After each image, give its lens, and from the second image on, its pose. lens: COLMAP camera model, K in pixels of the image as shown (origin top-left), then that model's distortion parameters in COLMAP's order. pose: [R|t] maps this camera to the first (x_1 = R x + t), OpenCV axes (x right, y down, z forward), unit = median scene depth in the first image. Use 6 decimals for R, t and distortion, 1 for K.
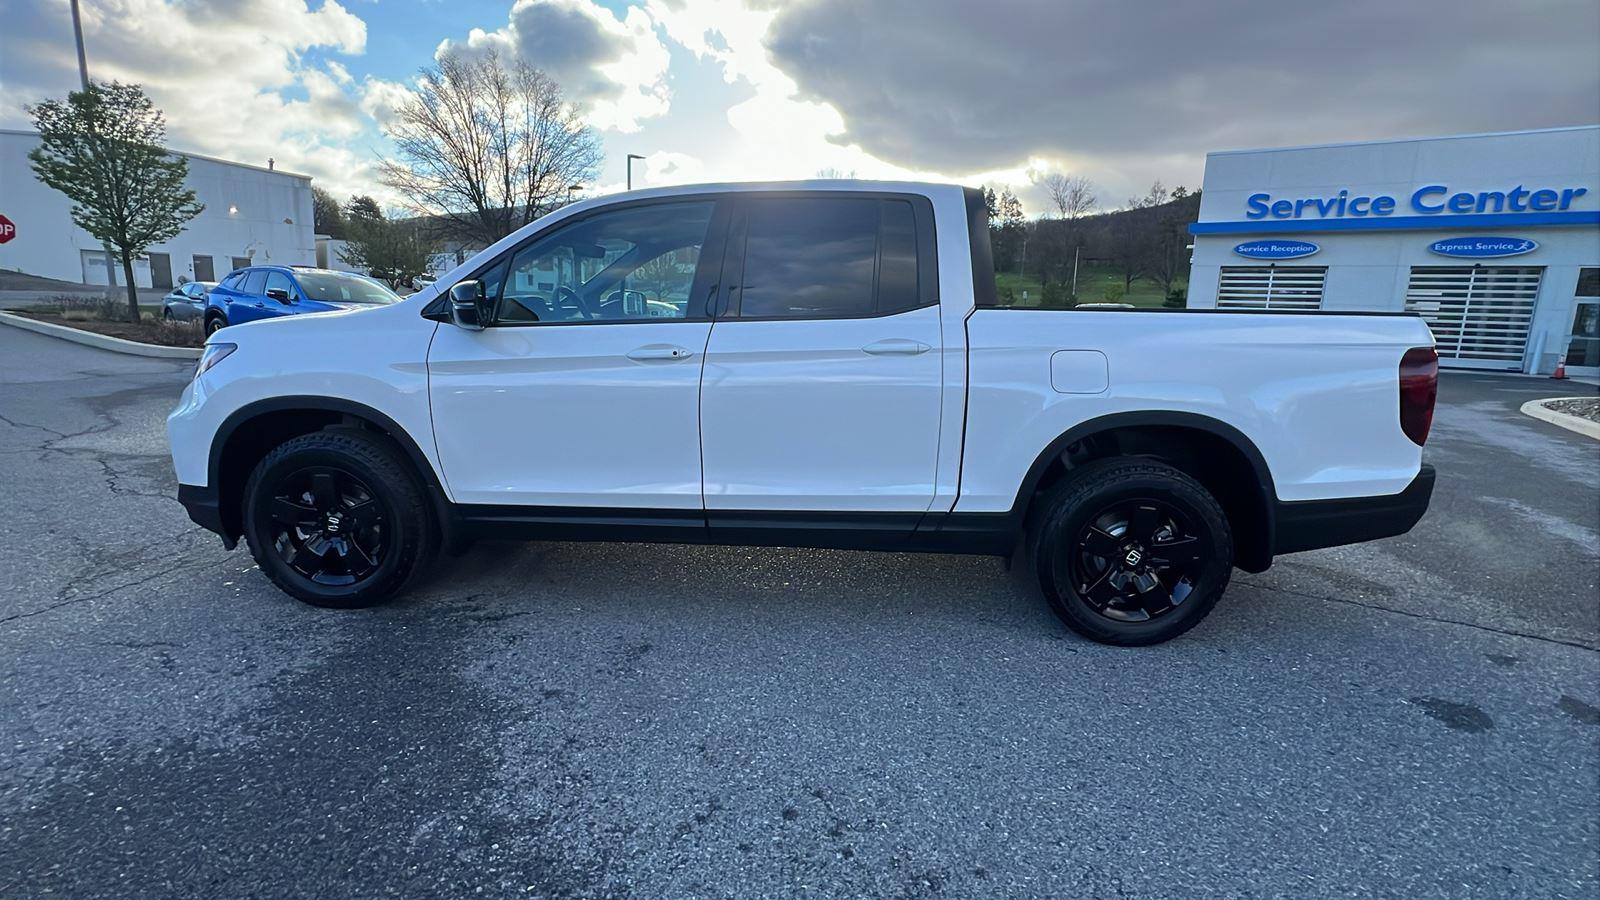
lens RADIAL K [[733.3, 0, 792.9], [0, 733.3, 438.7], [0, 0, 1]] dist [-0.000405, -0.000366]
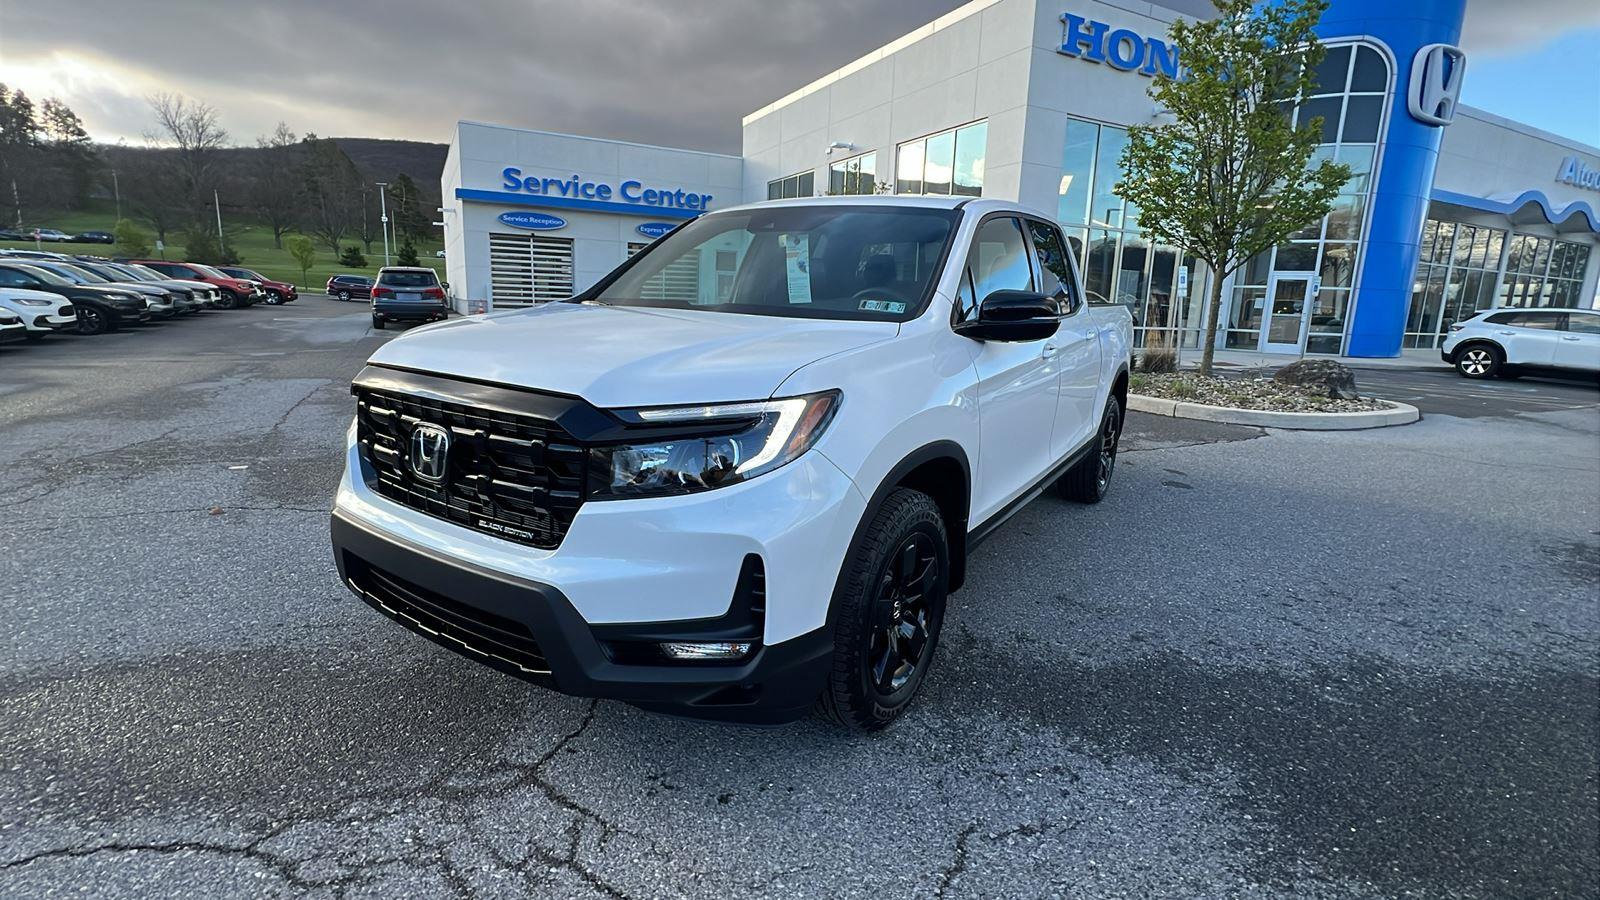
lens RADIAL K [[731.4, 0, 796.0], [0, 731.4, 448.2], [0, 0, 1]] dist [-0.001789, -0.000237]
pose [[0.501679, -0.188689, 0.844224, -0.169091], [0.130808, 0.981246, 0.141582, -0.022193], [-0.855107, 0.039403, 0.516952, 0.090703]]
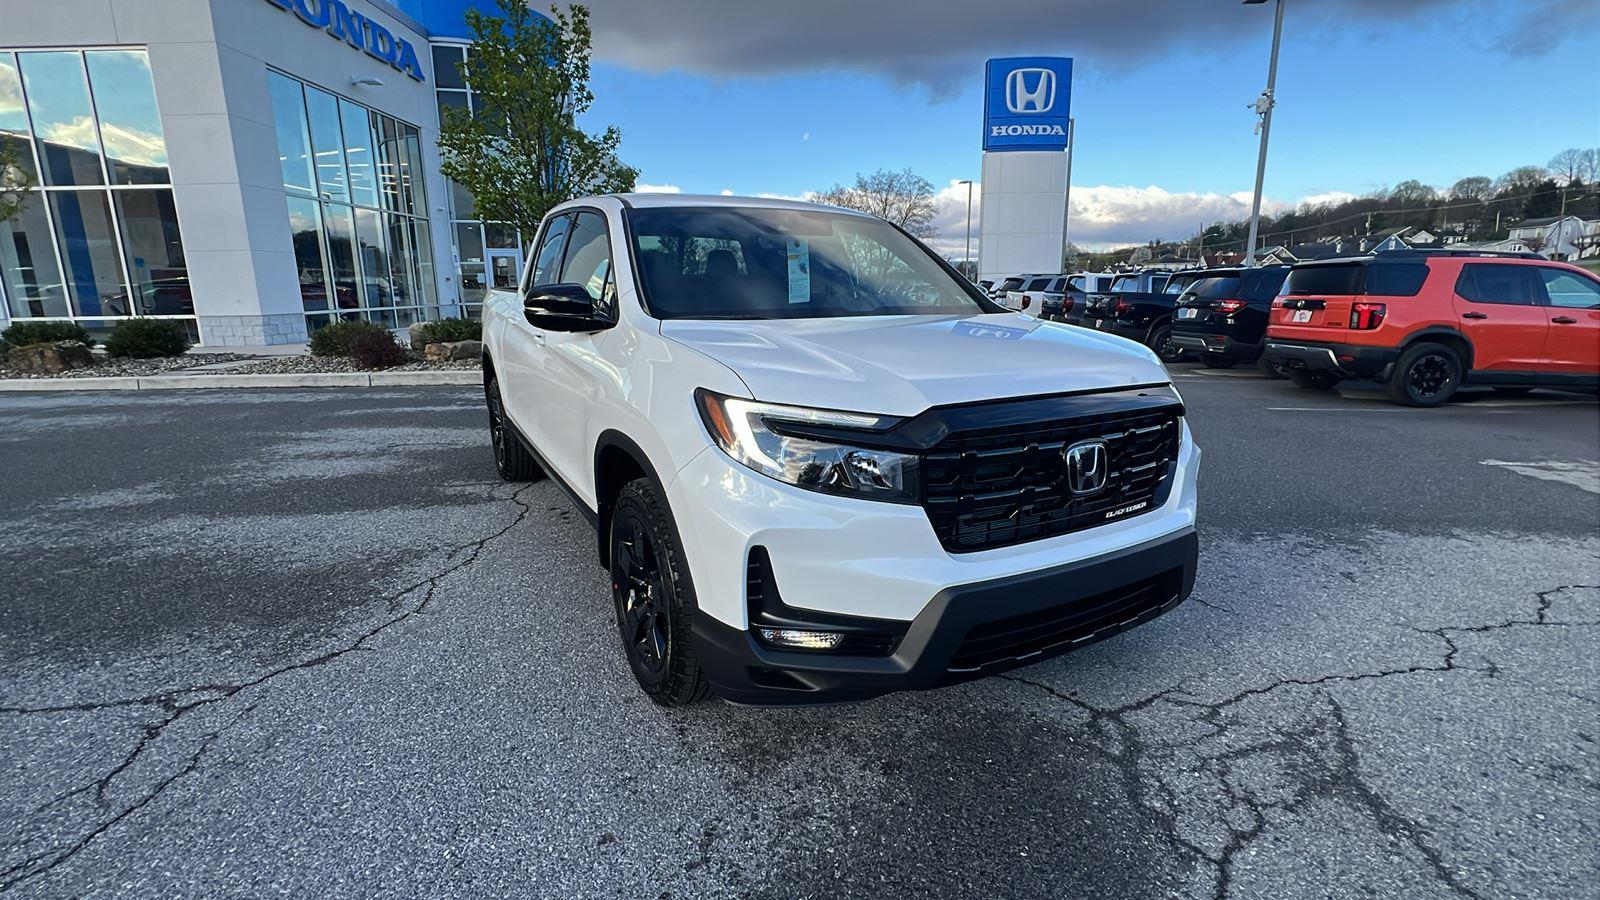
lens RADIAL K [[731.4, 0, 796.0], [0, 731.4, 448.2], [0, 0, 1]] dist [-0.001789, -0.000237]
pose [[-0.532649, -0.212686, 0.819176, -0.171802], [0.137936, 0.933151, 0.331968, -0.050995], [-0.835020, 0.289817, -0.467705, 0.238127]]
